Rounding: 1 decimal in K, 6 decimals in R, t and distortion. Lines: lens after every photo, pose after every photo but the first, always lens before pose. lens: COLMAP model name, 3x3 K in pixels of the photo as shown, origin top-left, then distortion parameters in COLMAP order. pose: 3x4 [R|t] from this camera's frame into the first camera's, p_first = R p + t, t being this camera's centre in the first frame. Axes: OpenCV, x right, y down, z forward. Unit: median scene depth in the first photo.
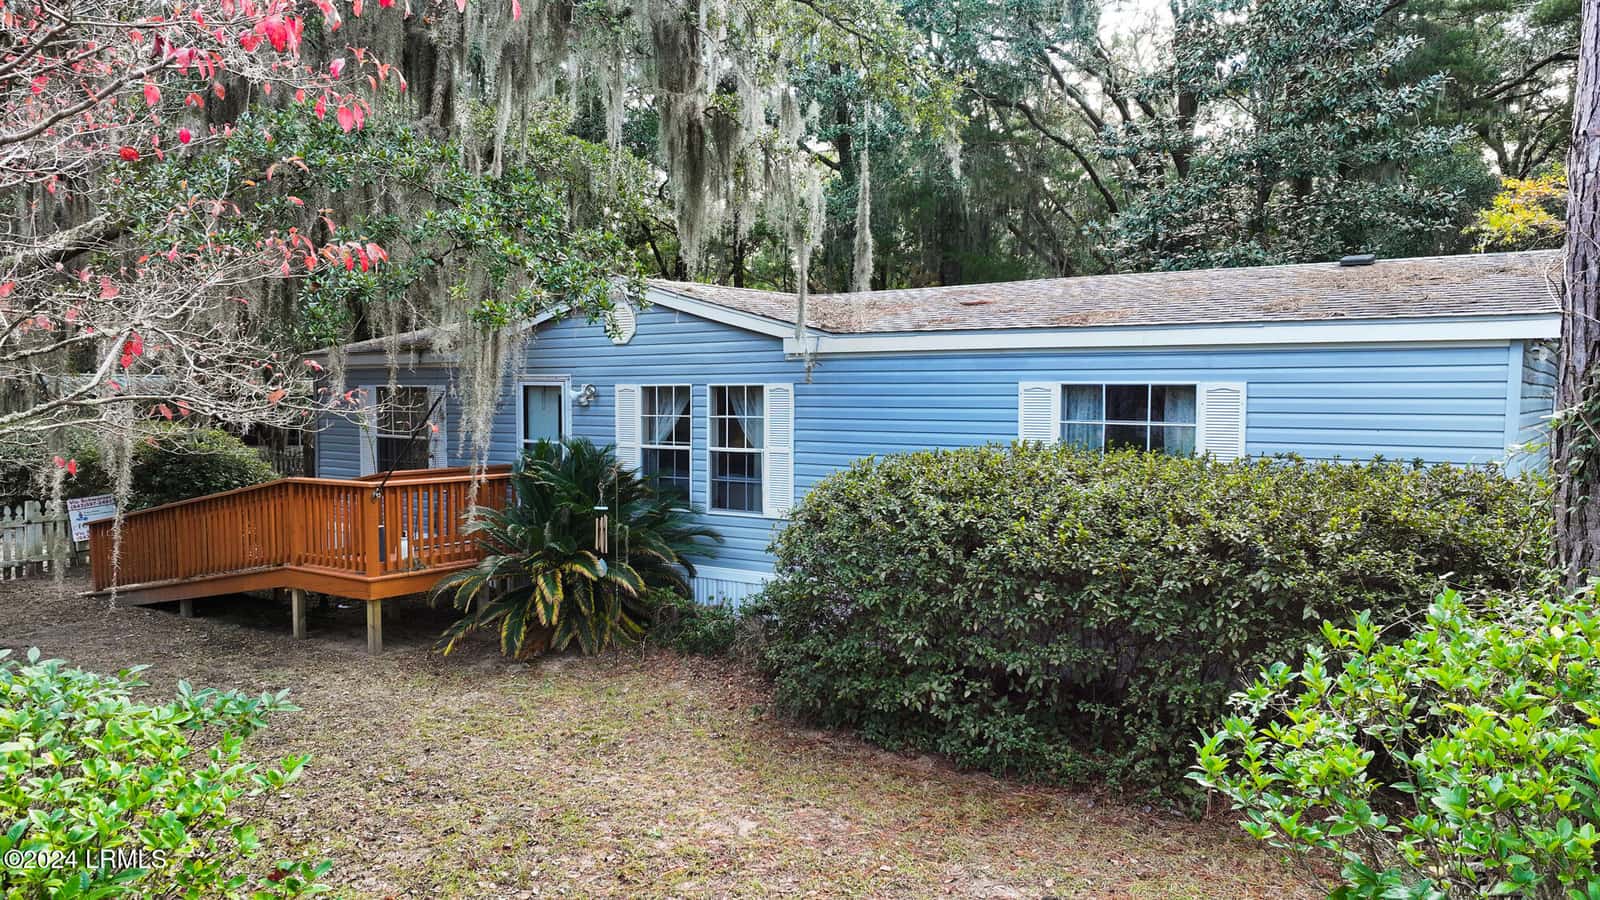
lens RADIAL K [[1111.6, 0, 800.0], [0, 1111.6, 450.0], [0, 0, 1]] dist [-0.005222, 0.011847]
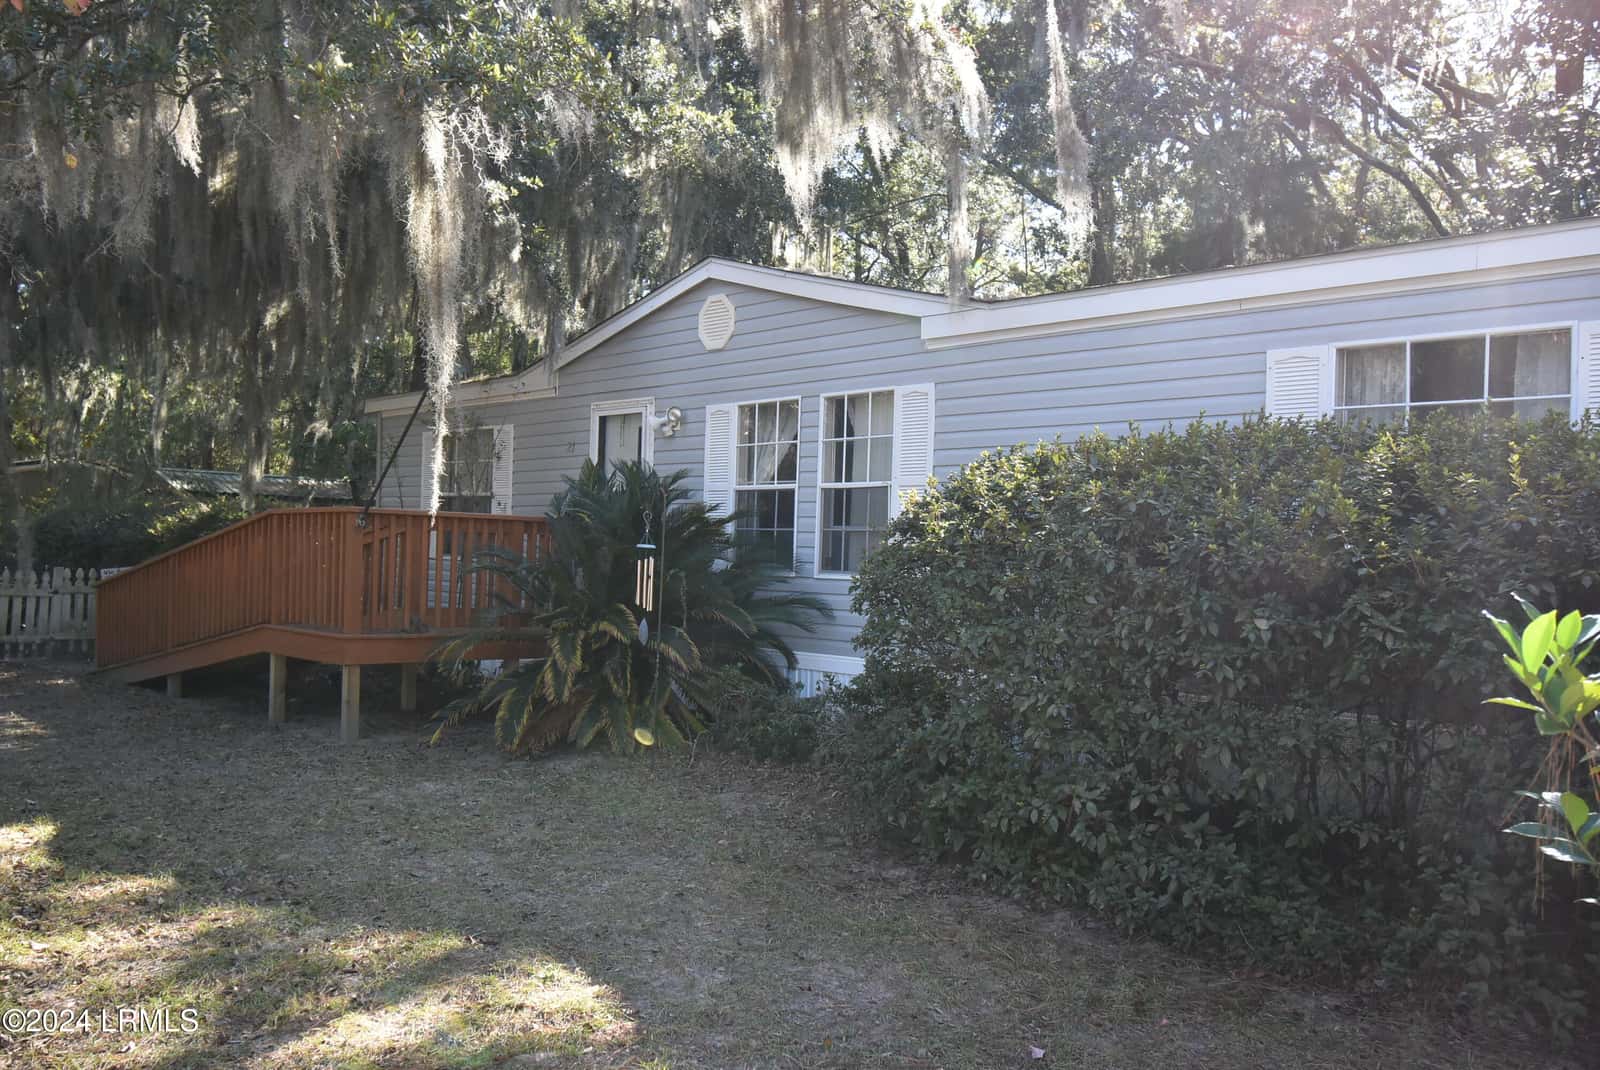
lens RADIAL K [[1309.1, 0, 806.7], [0, 1309.1, 553.6], [0, 0, 1]] dist [-0.008317, -0.009717]
pose [[0.981437, 0.030086, -0.189412, 0.077303], [-0.039852, 0.998054, -0.047964, 0.092906], [0.187600, 0.054622, 0.980726, 0.208967]]
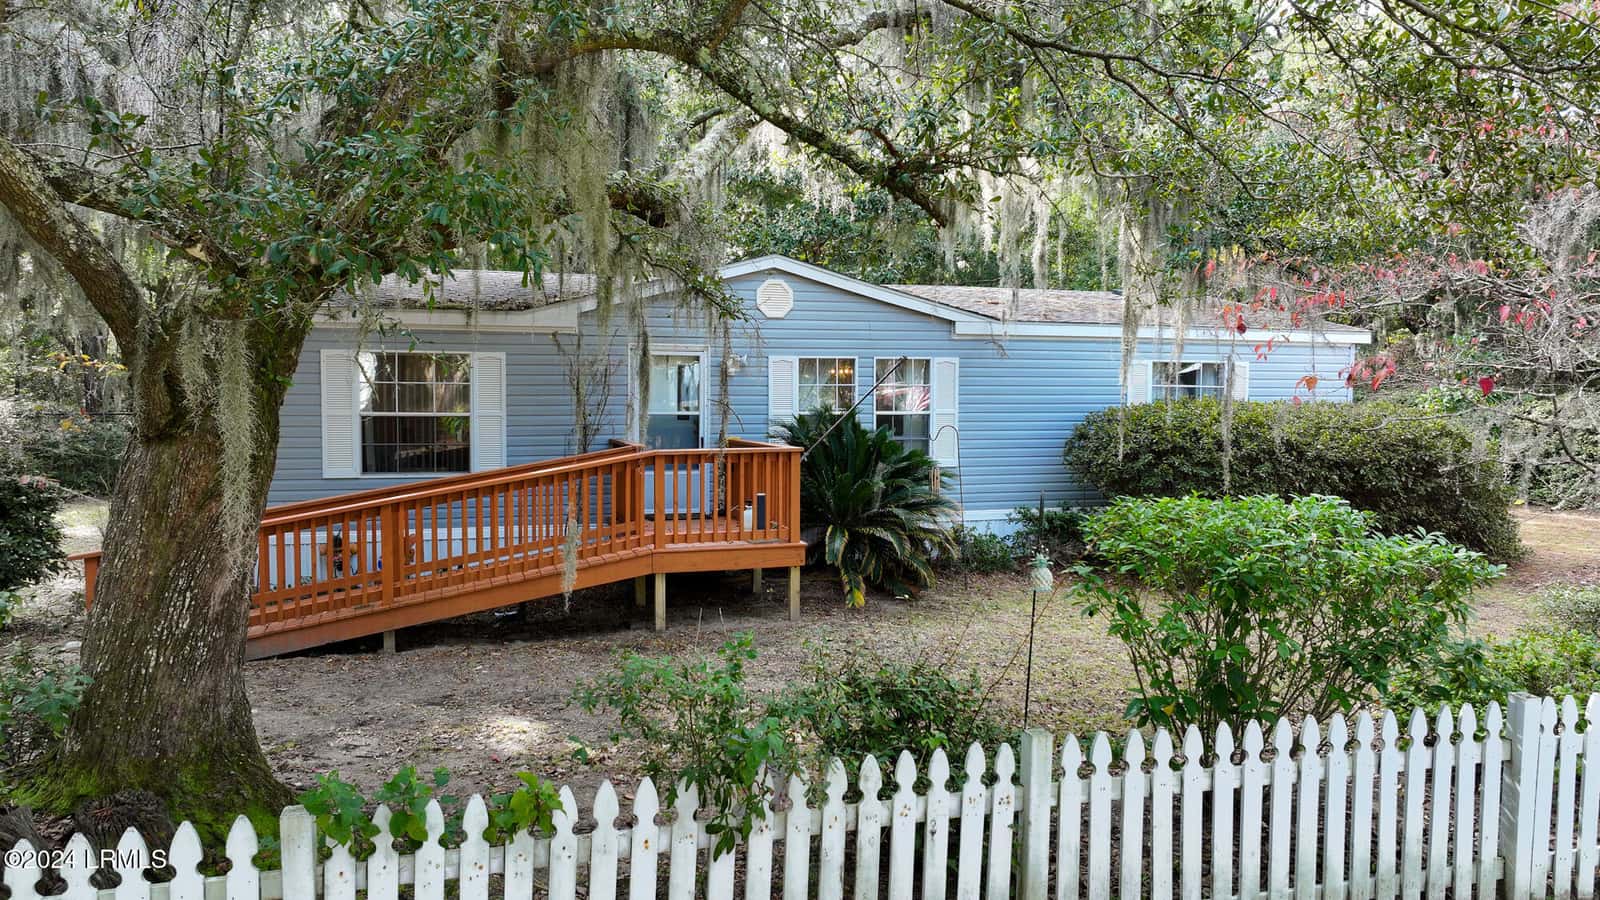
lens RADIAL K [[1115.2, 0, 798.4], [0, 1115.2, 501.4], [0, 0, 1]] dist [-0.001758, 0.000257]
pose [[0.601319, -0.088332, 0.794112, -1.220743], [0.032687, 0.995758, 0.086010, -0.012468], [-0.798340, -0.025762, 0.601655, 0.395077]]
